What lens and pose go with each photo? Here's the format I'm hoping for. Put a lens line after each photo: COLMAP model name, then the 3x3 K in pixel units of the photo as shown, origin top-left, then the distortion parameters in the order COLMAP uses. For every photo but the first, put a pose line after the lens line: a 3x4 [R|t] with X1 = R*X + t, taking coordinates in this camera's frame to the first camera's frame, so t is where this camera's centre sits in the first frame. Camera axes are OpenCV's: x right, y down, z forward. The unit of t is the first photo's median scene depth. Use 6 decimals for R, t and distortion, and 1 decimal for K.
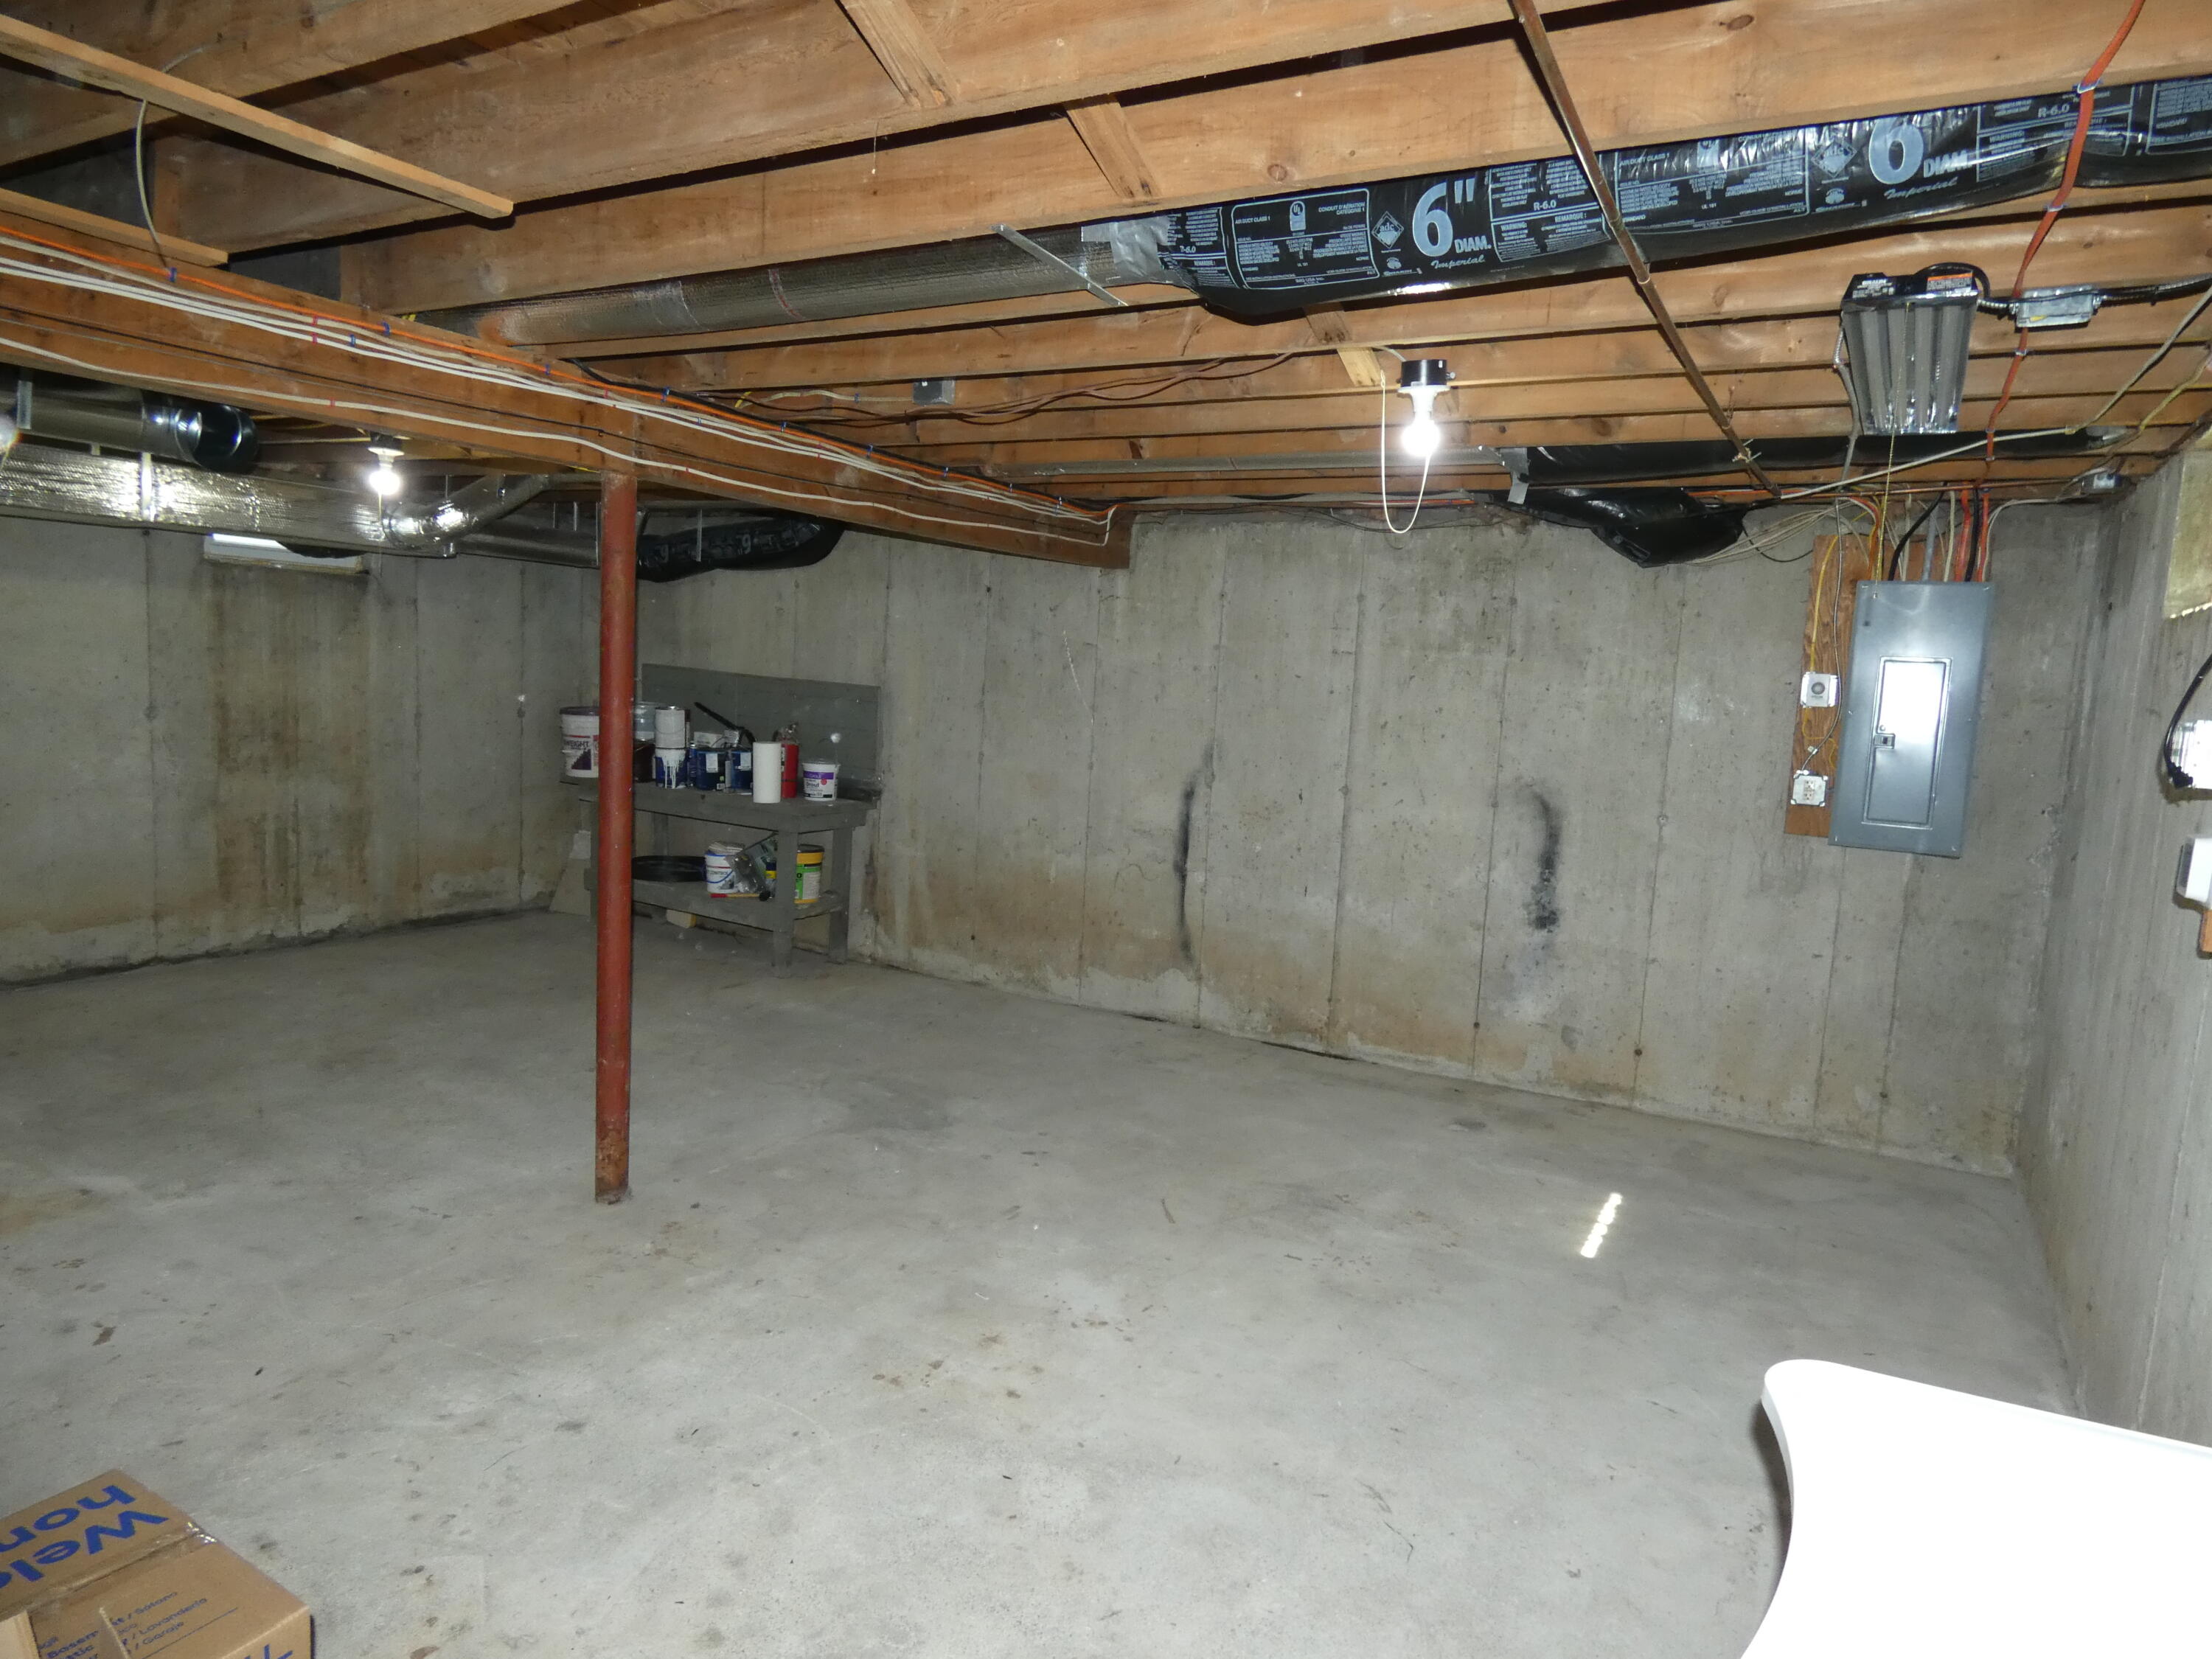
lens RADIAL K [[1328.8, 0, 1110.8], [0, 1328.8, 825.3], [0, 0, 1]] dist [0.008708, 0.000937]
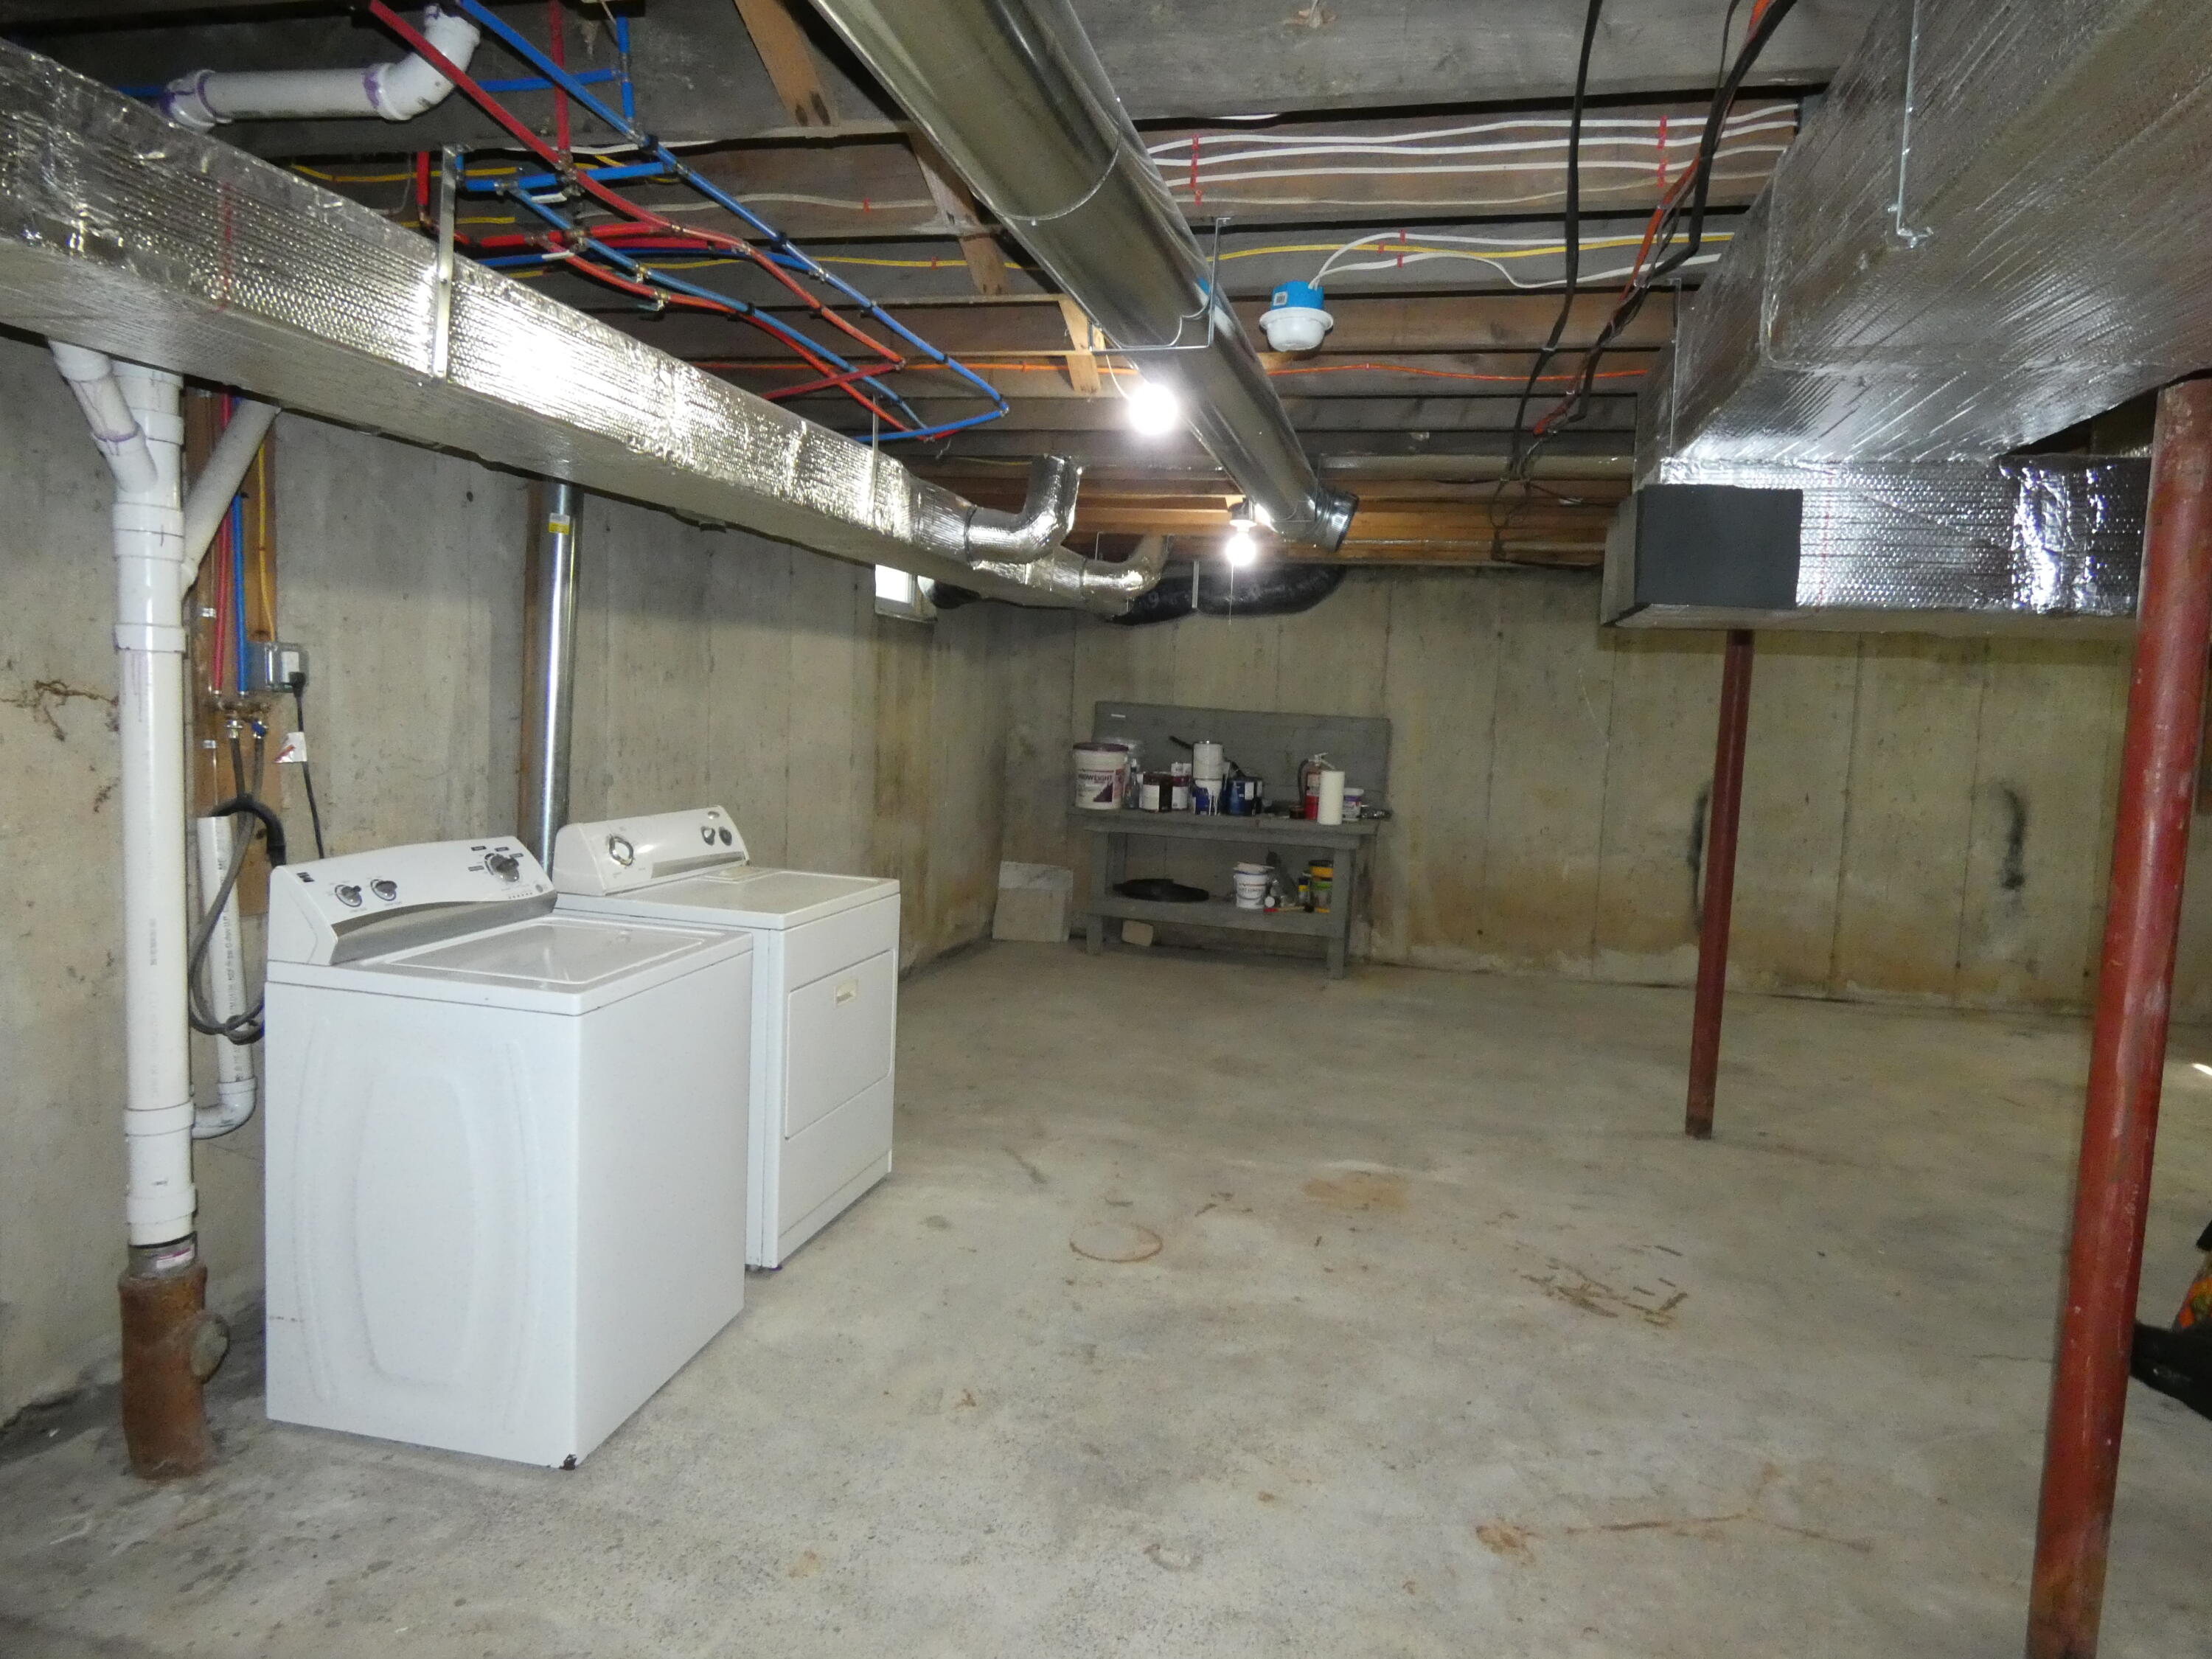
lens RADIAL K [[1328.8, 0, 1119.0], [0, 1328.8, 824.2], [0, 0, 1]] dist [0.008708, 0.000937]
pose [[0.955327, -0.042901, 0.292422, -0.848415], [0.046795, 0.998884, -0.006330, -0.019970], [-0.291824, 0.019731, 0.956269, -0.029329]]
